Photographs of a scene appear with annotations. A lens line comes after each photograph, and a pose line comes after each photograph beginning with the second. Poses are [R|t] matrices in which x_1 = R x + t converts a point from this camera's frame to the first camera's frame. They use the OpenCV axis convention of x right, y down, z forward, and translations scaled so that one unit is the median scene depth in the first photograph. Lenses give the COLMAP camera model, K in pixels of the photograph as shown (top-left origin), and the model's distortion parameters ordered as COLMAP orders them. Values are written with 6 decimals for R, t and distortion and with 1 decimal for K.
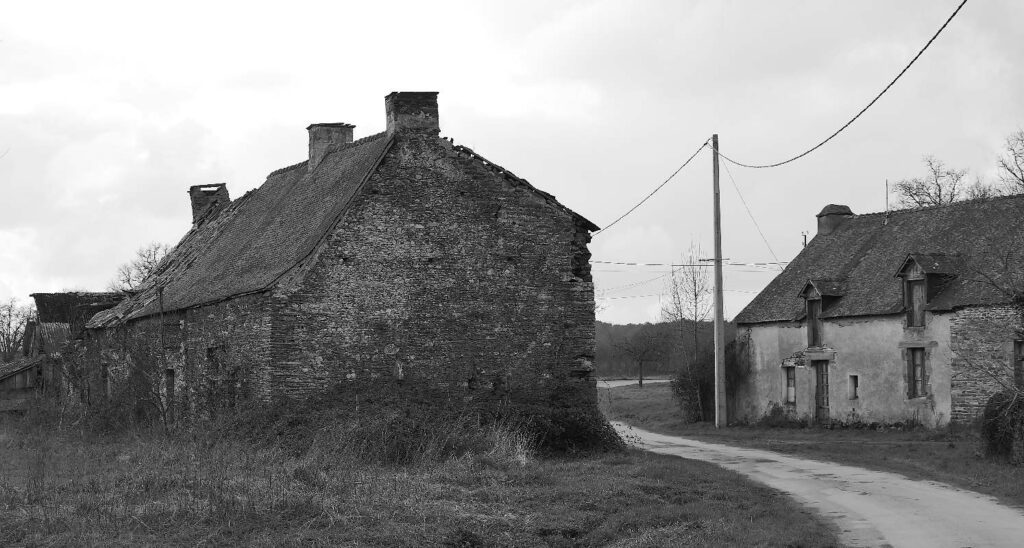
lens RADIAL K [[1939.4, 0, 511.1], [0, 1939.4, 275.9], [0, 0, 1]] dist [-0.051084, 0.000000]
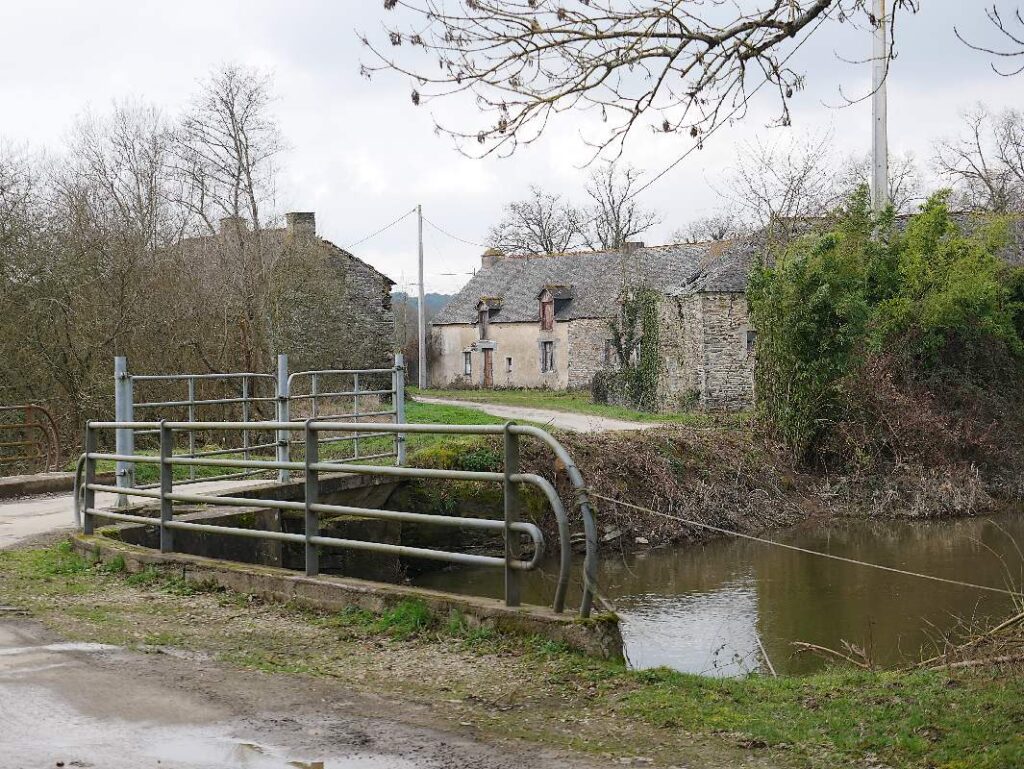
lens RADIAL K [[2089.5, 0, 510.8], [0, 2089.5, 384.6], [0, 0, 1]] dist [-0.629984, 0.000000]
pose [[0.975512, -0.000889, 0.219945, -0.214028], [-0.015185, 0.997333, 0.071382, -0.053319], [-0.219422, -0.072973, 0.972897, -0.738417]]
